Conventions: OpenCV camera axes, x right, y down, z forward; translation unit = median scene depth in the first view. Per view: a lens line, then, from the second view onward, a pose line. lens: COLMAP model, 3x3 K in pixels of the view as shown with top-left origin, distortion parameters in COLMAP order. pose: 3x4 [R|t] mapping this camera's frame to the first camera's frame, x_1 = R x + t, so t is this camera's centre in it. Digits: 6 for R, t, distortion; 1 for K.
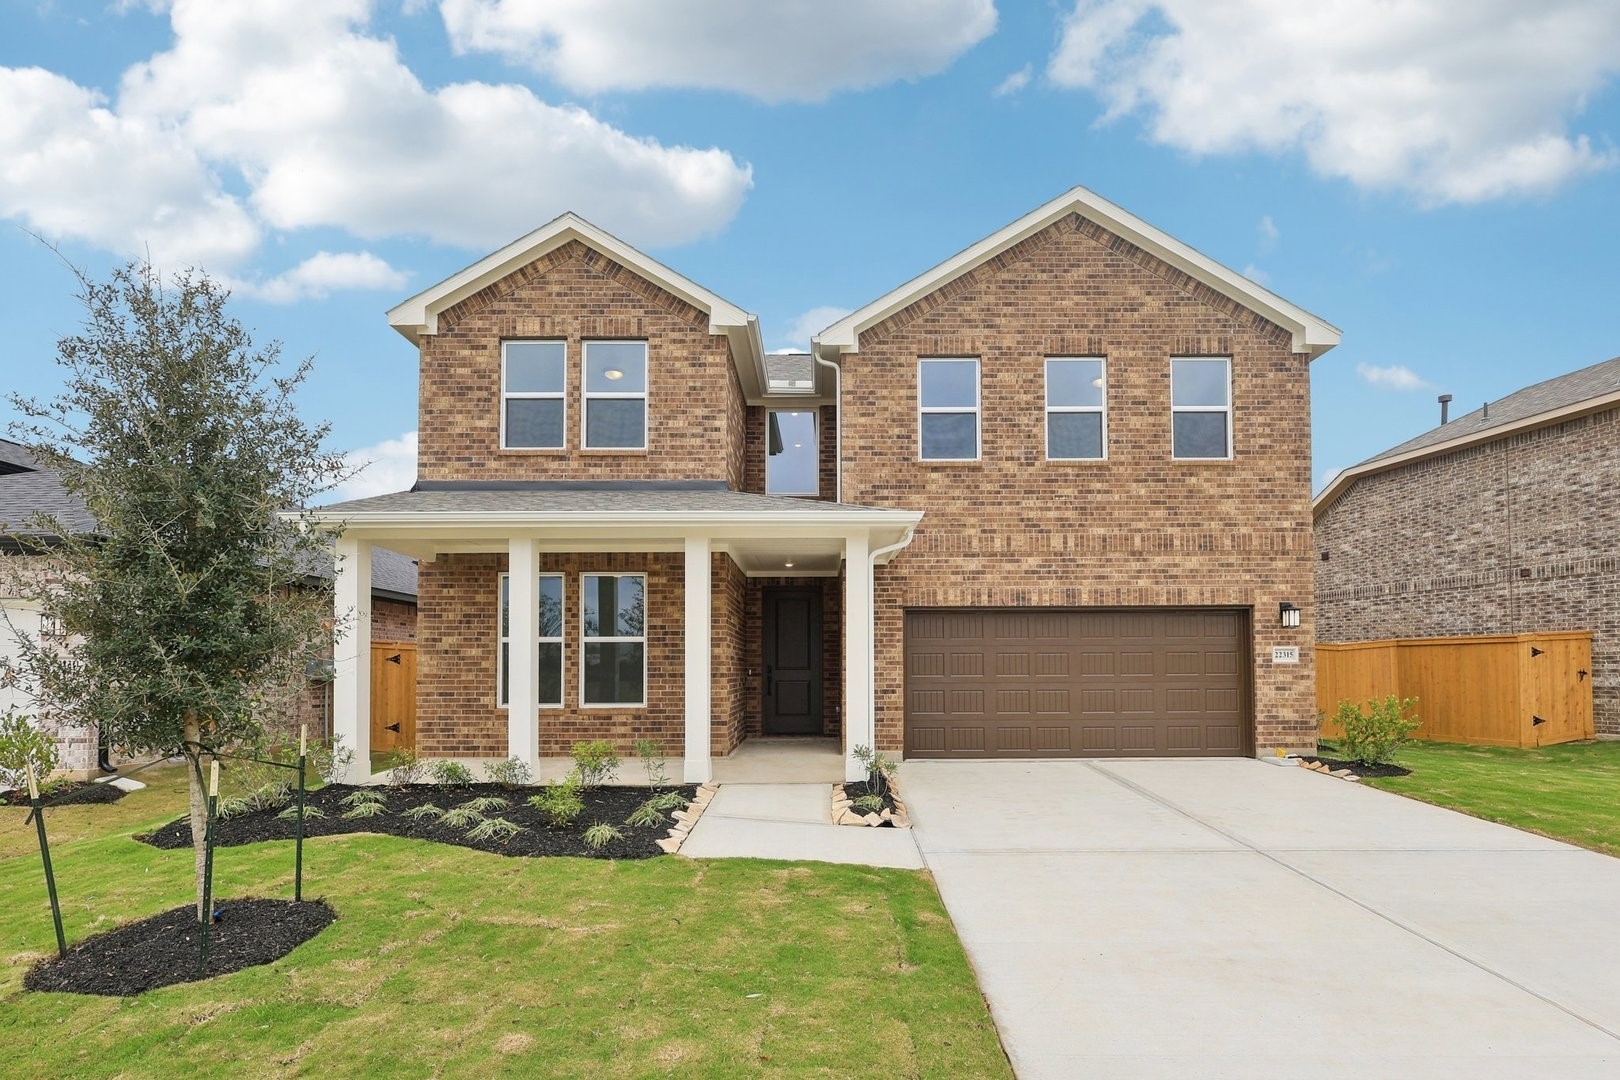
lens RADIAL K [[765.0, 0, 811.4], [0, 765.0, 623.1], [0, 0, 1]] dist [-0.001898, 0.000069]
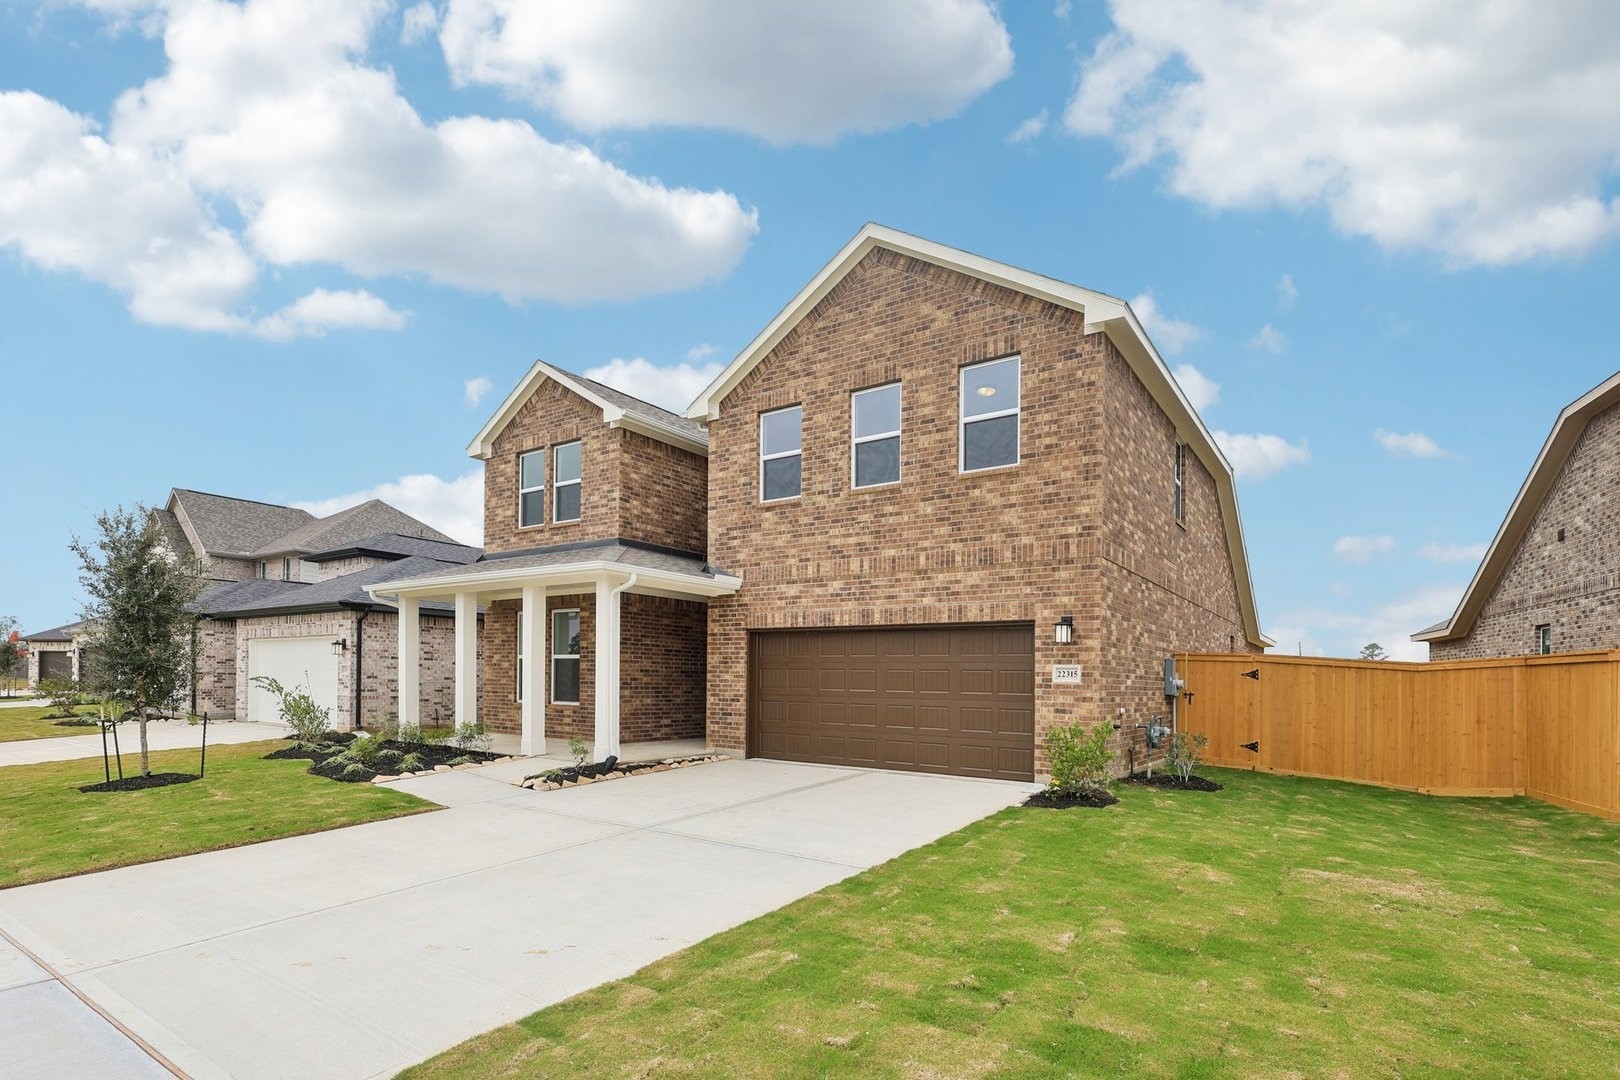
lens RADIAL K [[761.9, 0, 811.2], [0, 761.9, 655.1], [0, 0, 1]] dist [0.002245, 0.000229]
pose [[0.829493, 0.000044, -0.558517, 0.863841], [0.013160, 0.999721, 0.019624, -0.002955], [0.558362, -0.023628, 0.829261, 0.078690]]
